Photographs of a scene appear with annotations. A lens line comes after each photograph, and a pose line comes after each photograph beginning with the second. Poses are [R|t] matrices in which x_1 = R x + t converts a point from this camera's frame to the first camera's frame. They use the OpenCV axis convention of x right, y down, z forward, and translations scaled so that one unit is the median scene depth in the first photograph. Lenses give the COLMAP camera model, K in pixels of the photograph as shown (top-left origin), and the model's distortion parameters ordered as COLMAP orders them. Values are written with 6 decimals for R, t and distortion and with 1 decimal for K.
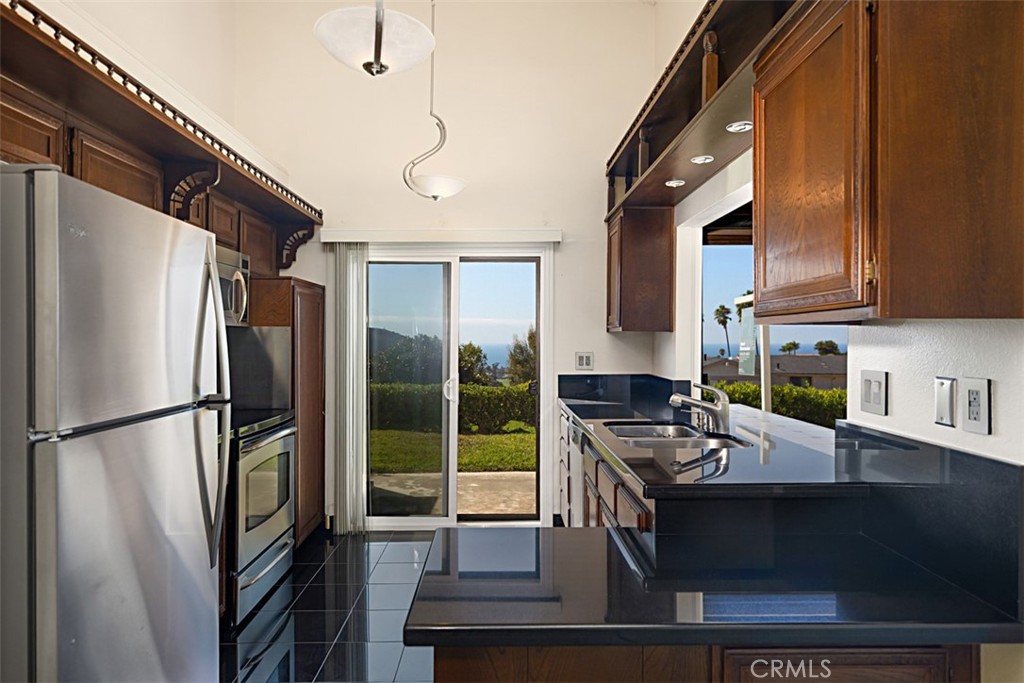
lens RADIAL K [[632.7, 0, 513.4], [0, 632.7, 339.6], [0, 0, 1]] dist [0.011054, 0.000385]
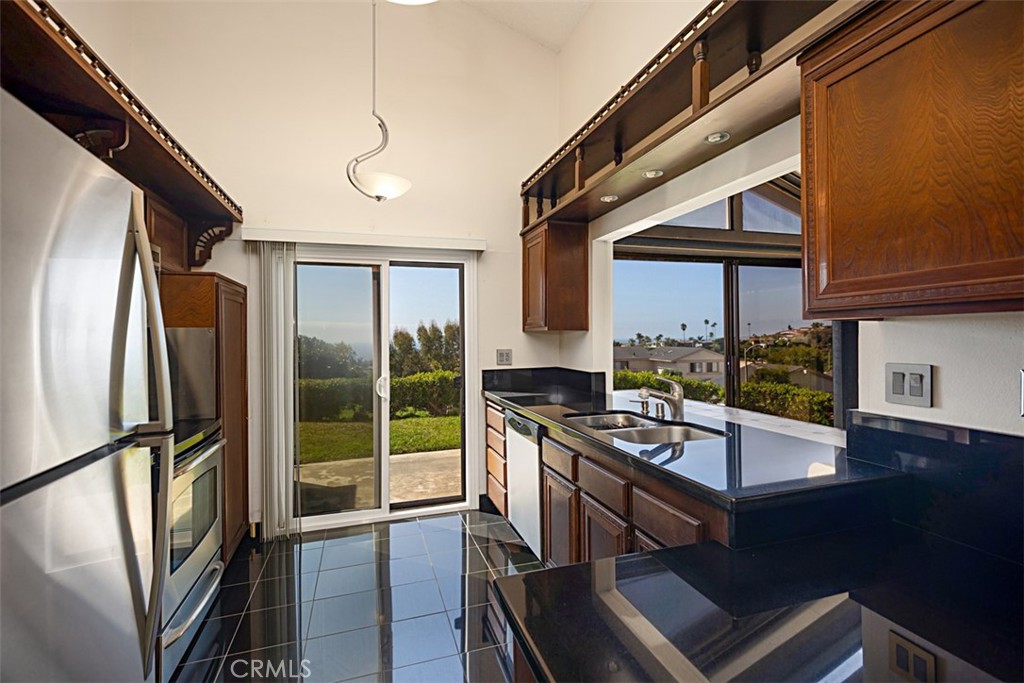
lens RADIAL K [[463.1, 0, 512.3], [0, 463.1, 338.0], [0, 0, 1]] dist [0.007967, -0.000057]
pose [[0.954460, -0.012893, 0.298061, -0.123927], [0.012826, 0.999915, 0.002180, -0.001612], [-0.298064, 0.001743, 0.954544, 0.205402]]
